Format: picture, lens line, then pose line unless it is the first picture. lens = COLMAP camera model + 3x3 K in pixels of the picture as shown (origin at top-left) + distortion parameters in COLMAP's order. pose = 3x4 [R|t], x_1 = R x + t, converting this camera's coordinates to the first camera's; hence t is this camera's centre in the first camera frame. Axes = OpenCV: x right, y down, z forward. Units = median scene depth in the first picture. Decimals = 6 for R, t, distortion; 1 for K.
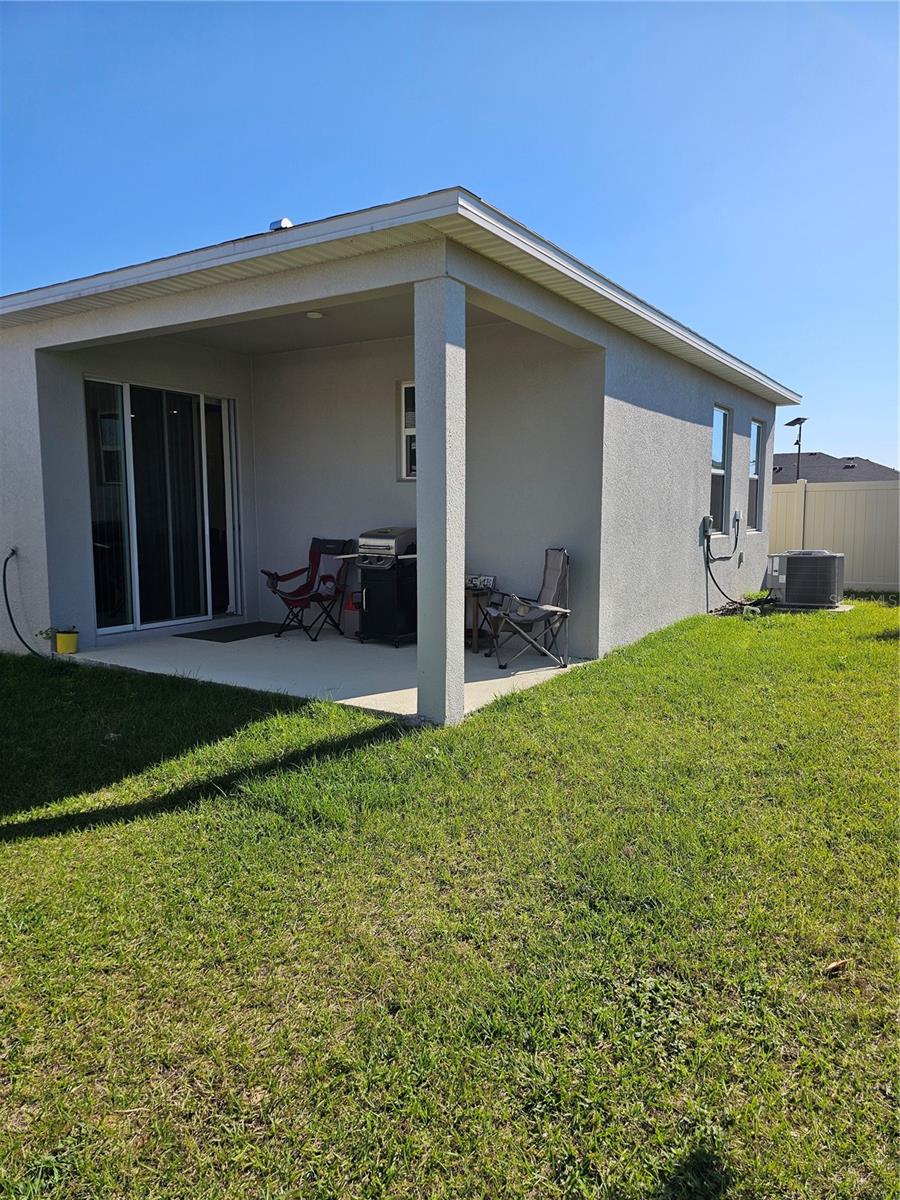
lens RADIAL K [[804.4, 0, 448.9], [0, 804.4, 597.5], [0, 0, 1]] dist [0.061713, -0.054795]
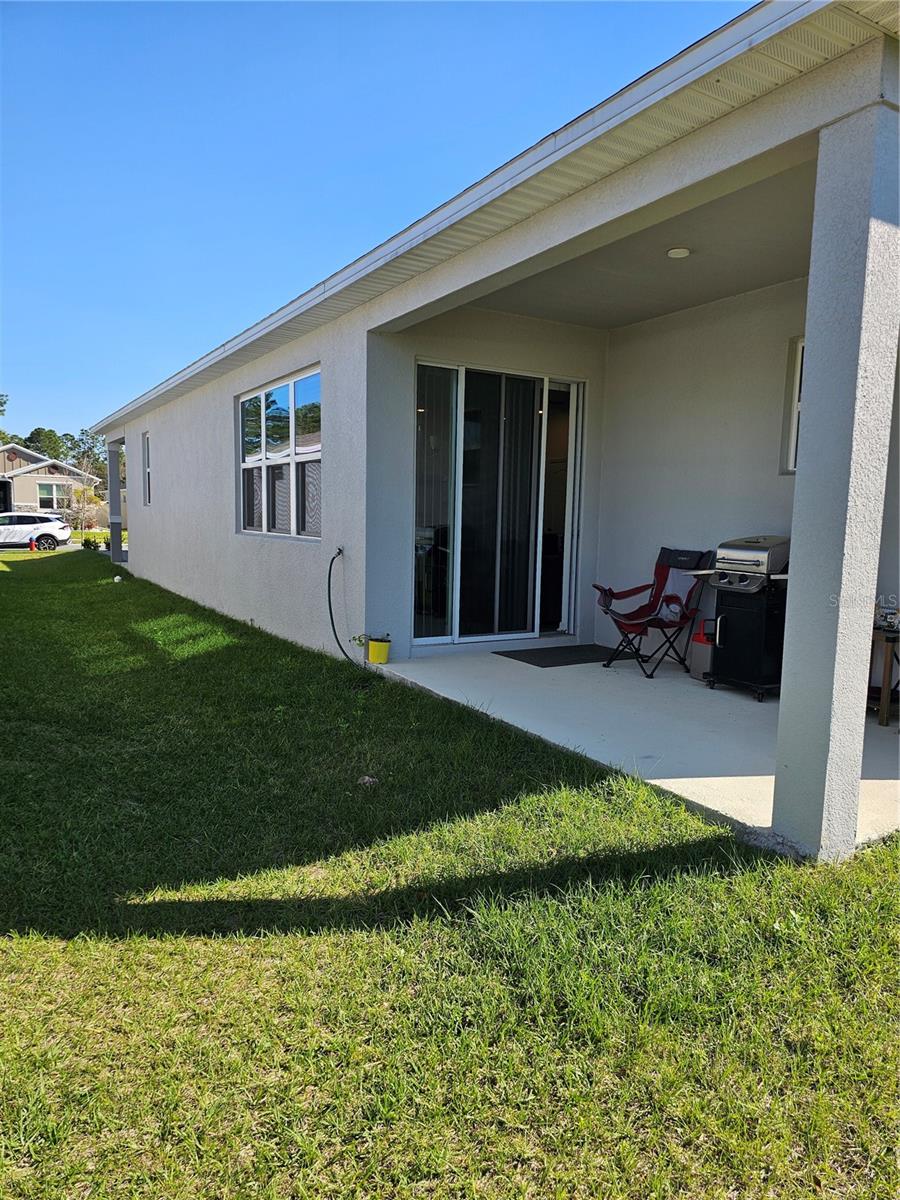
lens RADIAL K [[804.4, 0, 455.1], [0, 804.4, 607.5], [0, 0, 1]] dist [0.061713, -0.054795]
pose [[0.896094, 0.069396, -0.438406, 0.005297], [-0.070209, 0.997429, 0.014380, -0.018129], [0.438276, 0.017894, 0.898662, 0.298213]]
